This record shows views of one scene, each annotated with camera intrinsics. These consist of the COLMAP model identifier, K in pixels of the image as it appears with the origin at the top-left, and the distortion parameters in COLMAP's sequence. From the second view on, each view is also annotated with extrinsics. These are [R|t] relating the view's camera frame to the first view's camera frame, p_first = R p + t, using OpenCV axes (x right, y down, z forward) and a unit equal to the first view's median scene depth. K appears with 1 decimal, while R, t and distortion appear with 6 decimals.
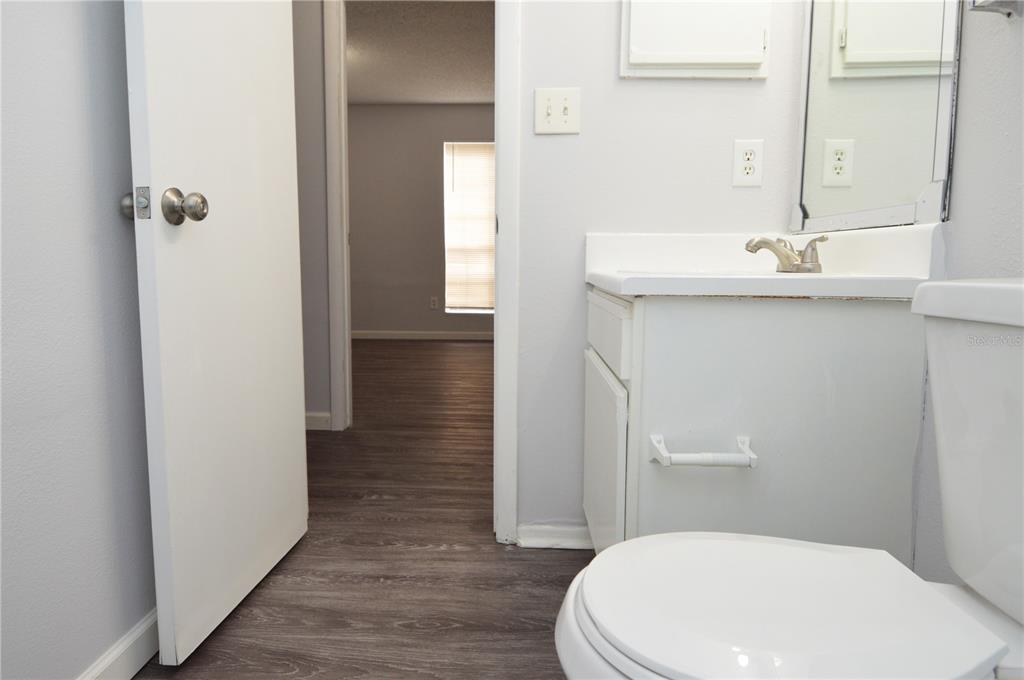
lens RADIAL K [[596.3, 0, 492.3], [0, 596.3, 312.3], [0, 0, 1]] dist [0.009568, -0.023937]
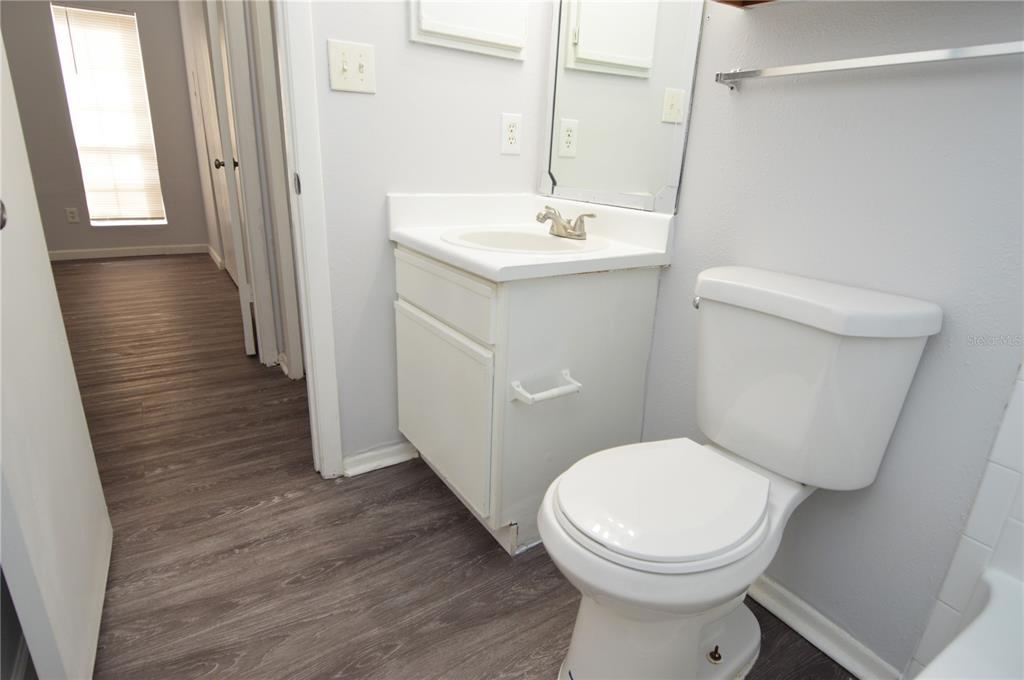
lens RADIAL K [[544.7, 0, 518.2], [0, 544.7, 333.0], [0, 0, 1]] dist [0.021407, -0.031572]
pose [[0.806426, -0.154492, 0.570797, -0.263469], [0.017278, 0.971013, 0.238403, -0.124786], [-0.591083, -0.182392, 0.785719, 0.045310]]
